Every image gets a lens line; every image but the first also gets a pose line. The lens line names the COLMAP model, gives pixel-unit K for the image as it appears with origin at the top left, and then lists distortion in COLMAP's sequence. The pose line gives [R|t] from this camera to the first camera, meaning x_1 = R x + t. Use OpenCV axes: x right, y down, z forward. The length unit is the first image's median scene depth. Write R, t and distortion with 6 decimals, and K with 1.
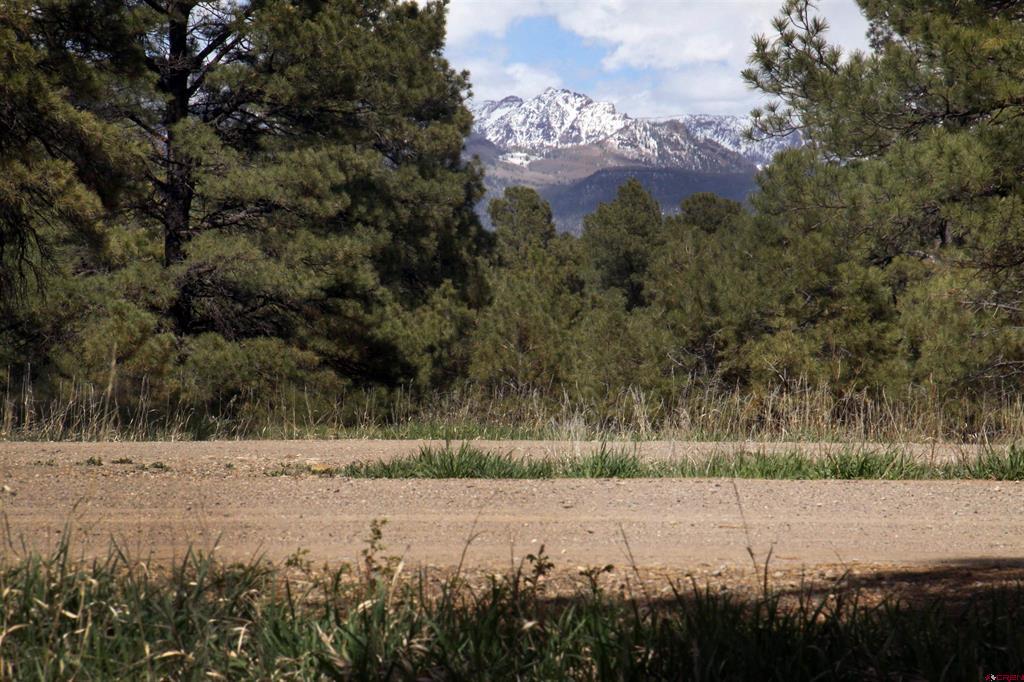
lens RADIAL K [[5519.3, 0, 565.0], [0, 5519.3, 347.0], [0, 0, 1]] dist [3.034485, 0.000000]
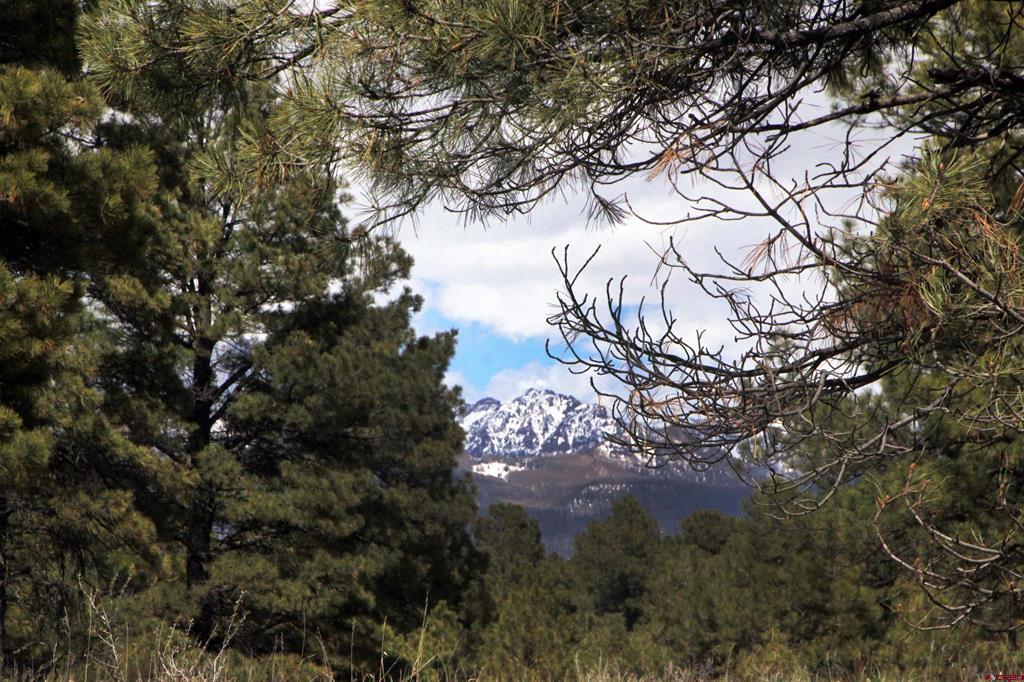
lens RADIAL K [[6469.2, 0, 562.2], [0, 6469.2, 341.6], [0, 0, 1]] dist [1.847736, 0.000000]
pose [[0.999995, -0.002315, 0.002308, -0.003772], [0.002435, 0.998565, -0.053494, 0.005254], [-0.002181, 0.053499, 0.998566, -0.220881]]
